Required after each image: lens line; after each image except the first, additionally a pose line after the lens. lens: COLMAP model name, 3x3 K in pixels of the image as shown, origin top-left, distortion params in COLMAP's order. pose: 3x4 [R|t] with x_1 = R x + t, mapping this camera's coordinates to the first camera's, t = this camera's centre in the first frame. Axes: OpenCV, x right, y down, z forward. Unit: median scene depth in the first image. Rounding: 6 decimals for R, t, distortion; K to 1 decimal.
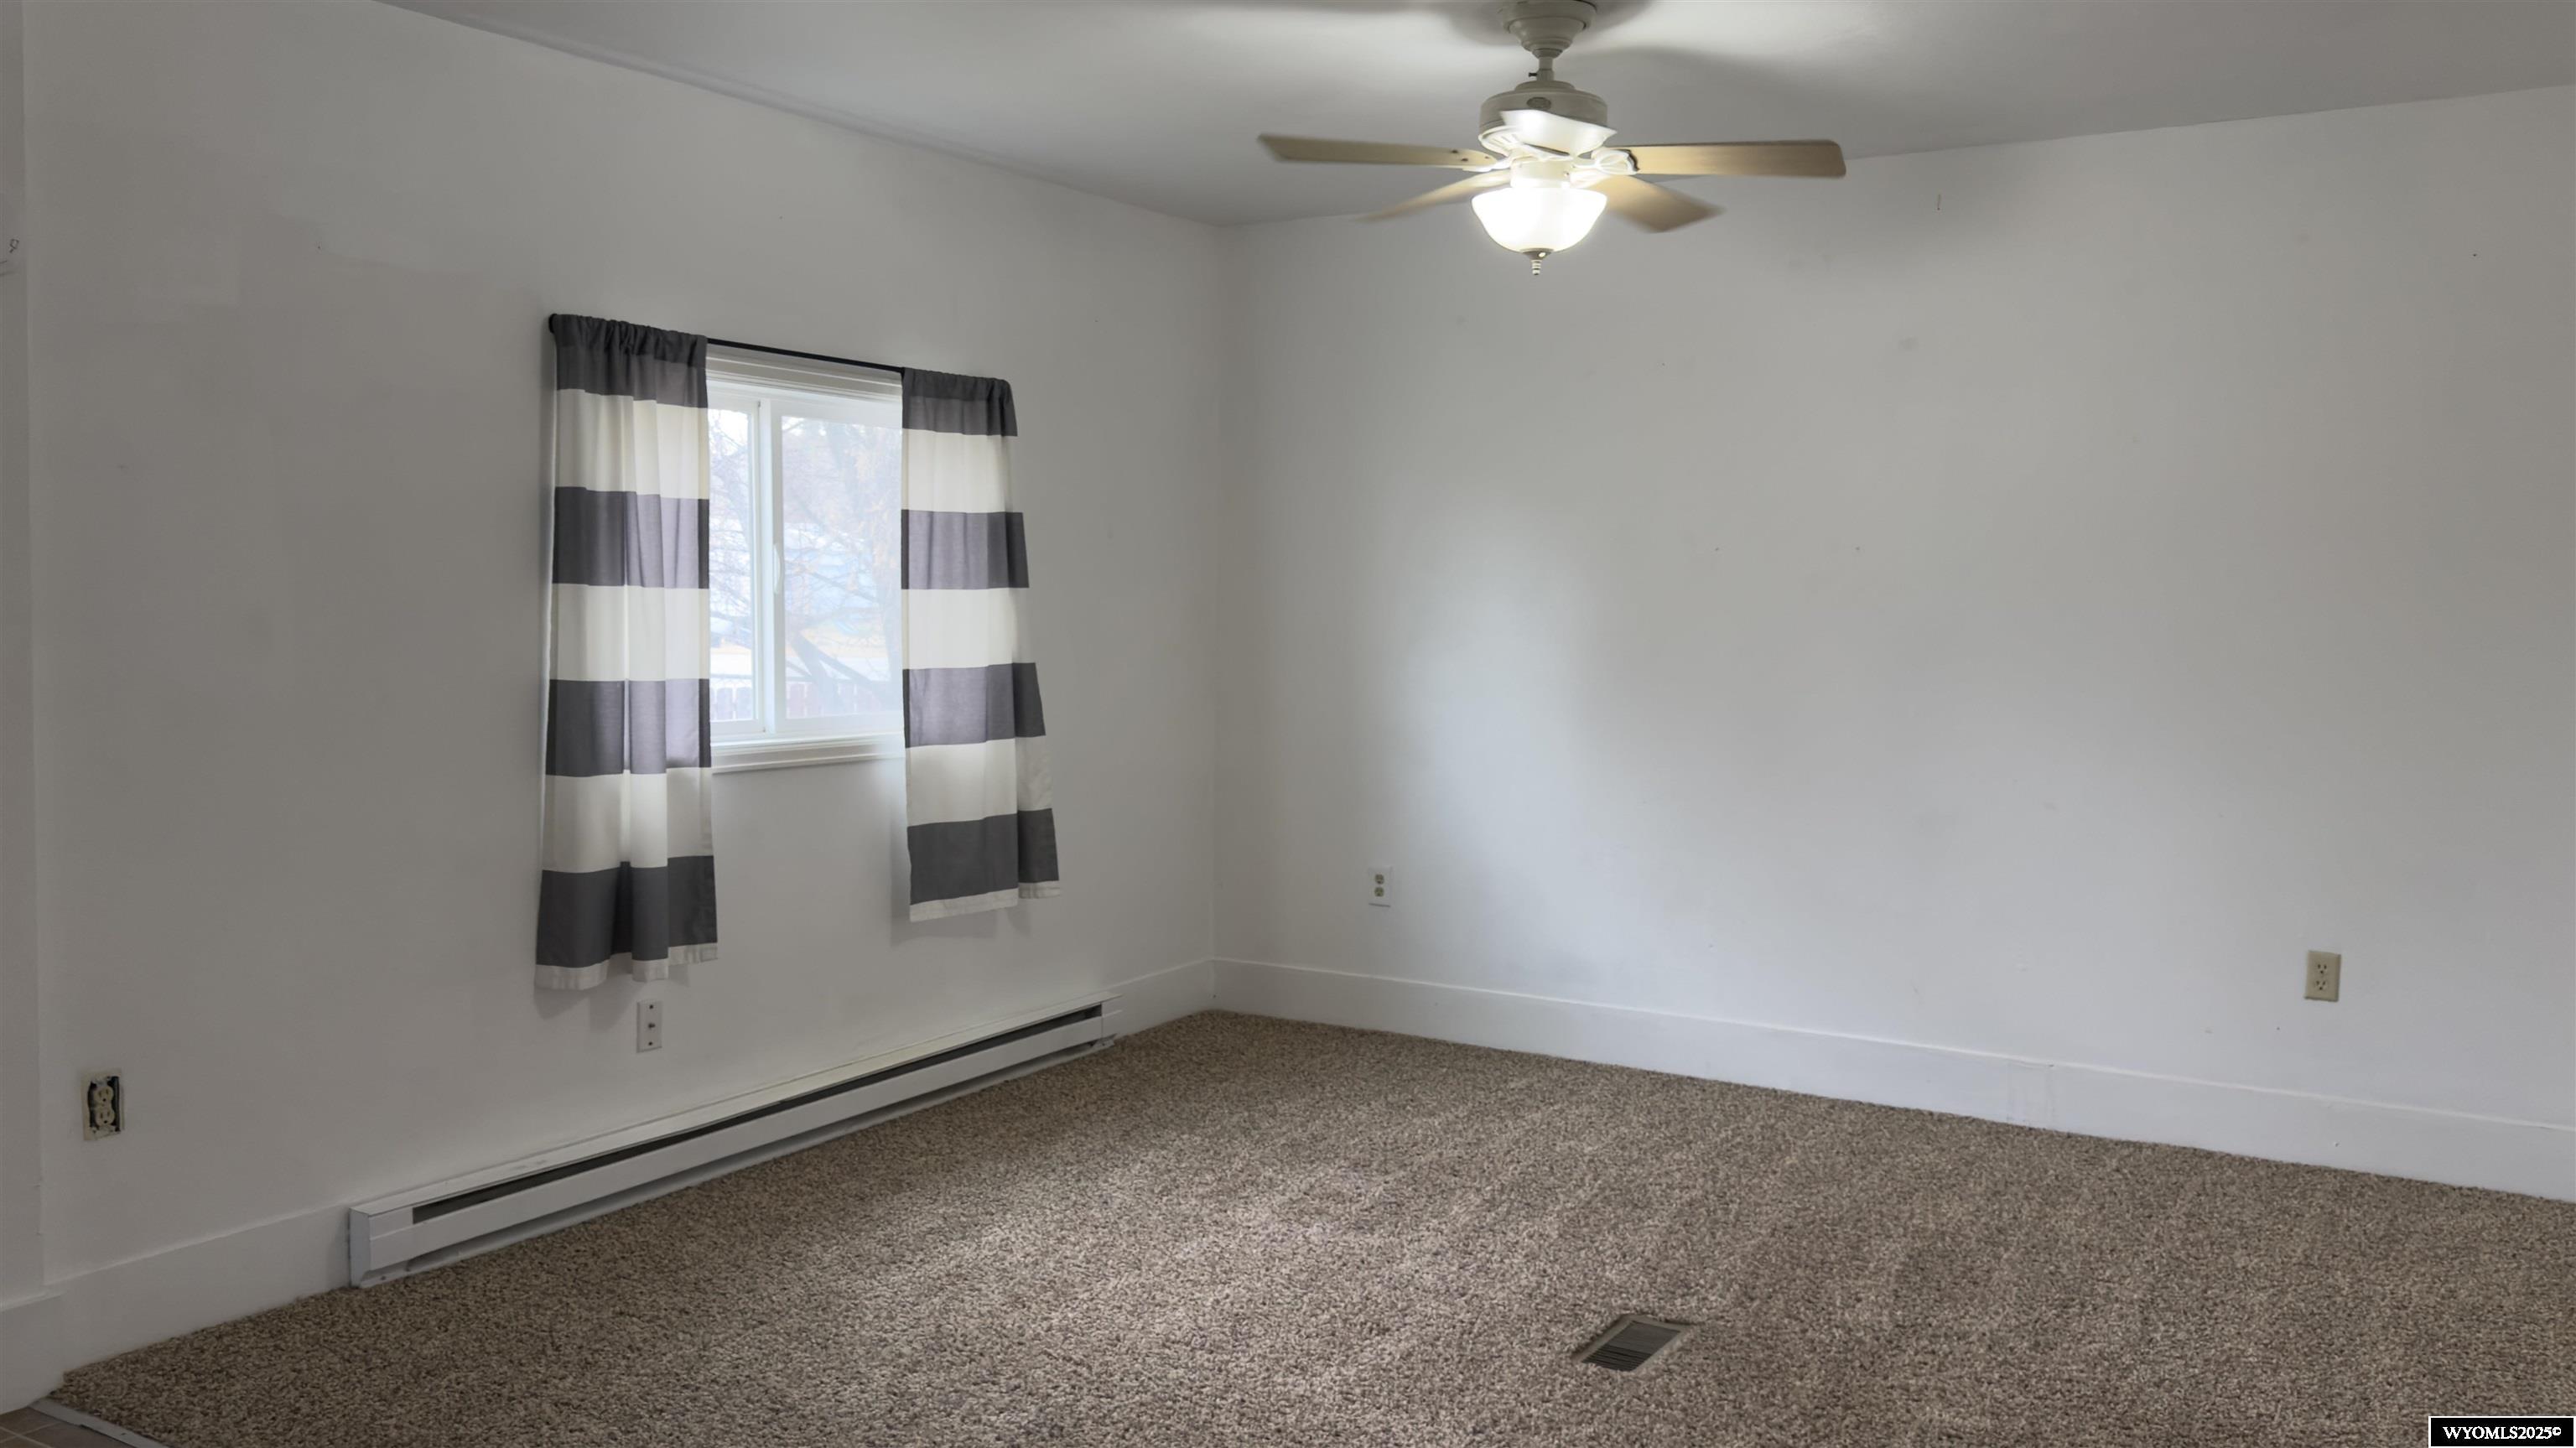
lens RADIAL K [[1989.0, 0, 1268.7], [0, 1989.0, 737.8], [0, 0, 1]] dist [0.167370, -0.308795]
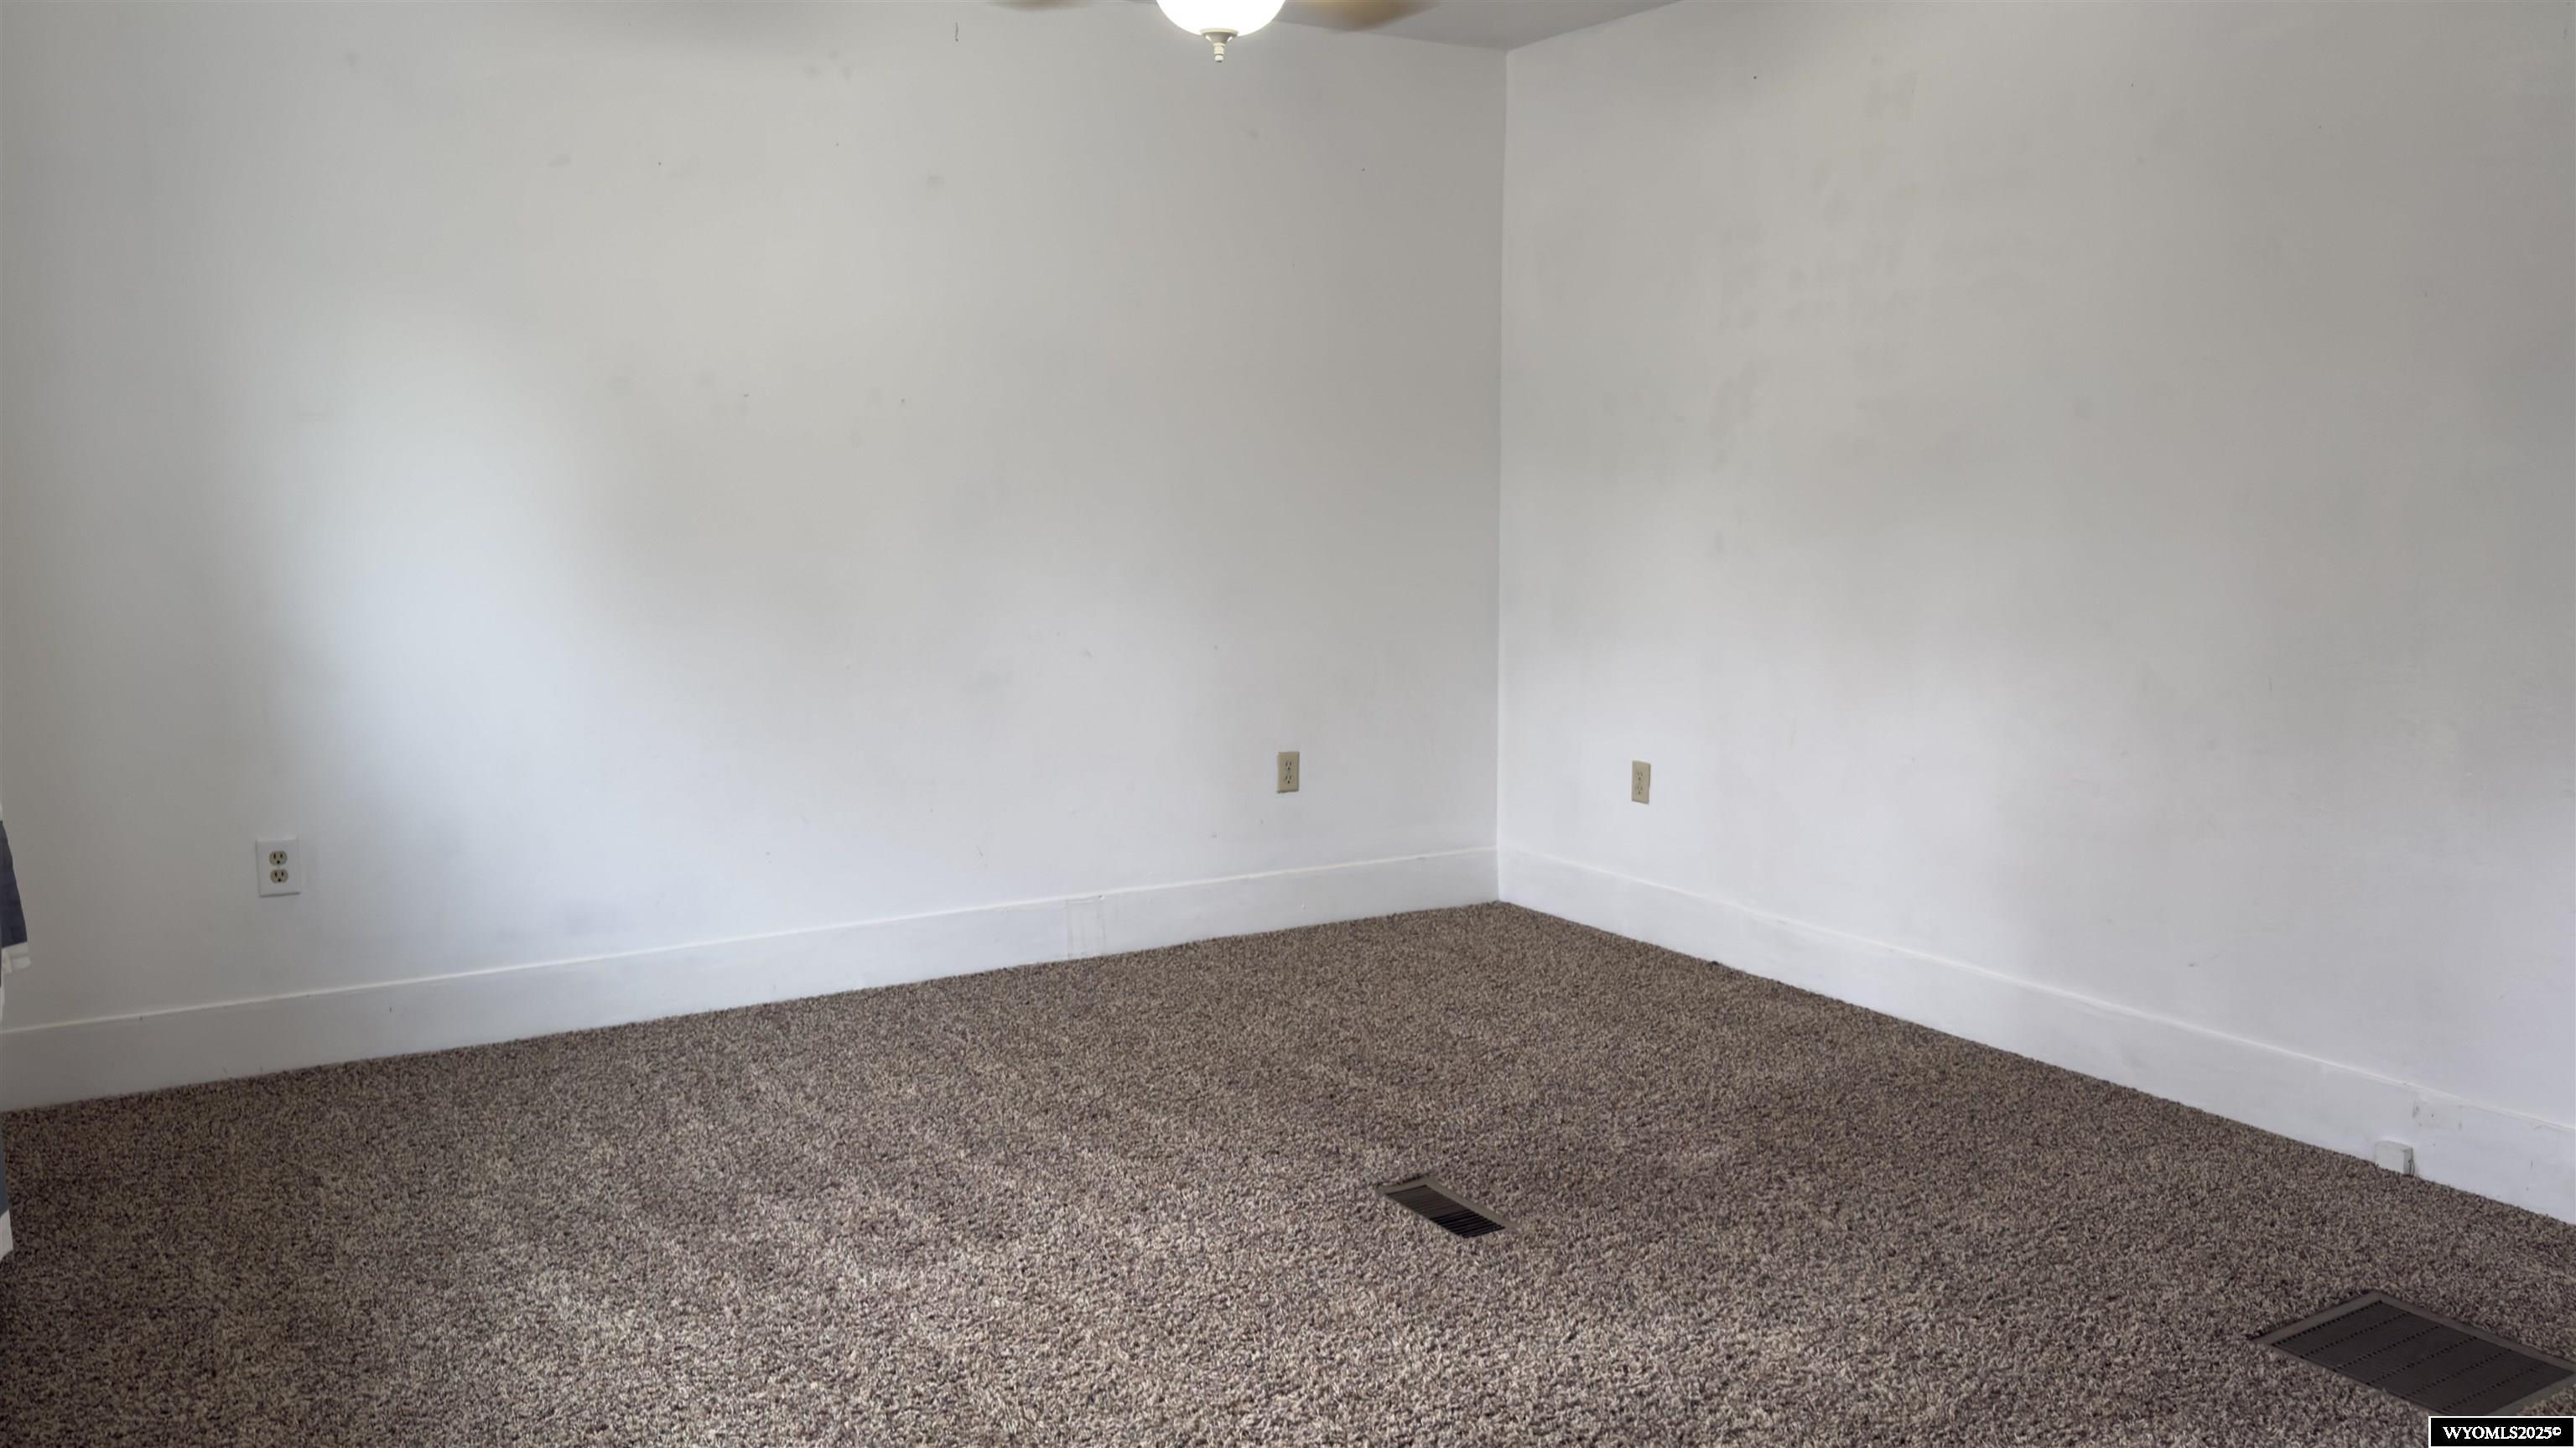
lens RADIAL K [[1989.0, 0, 1268.7], [0, 1989.0, 737.8], [0, 0, 1]] dist [0.167370, -0.308795]
pose [[0.462480, -0.125101, 0.877760, -0.510214], [0.070811, 0.992045, 0.104080, -0.025330], [-0.883797, 0.014020, 0.467660, 0.458870]]
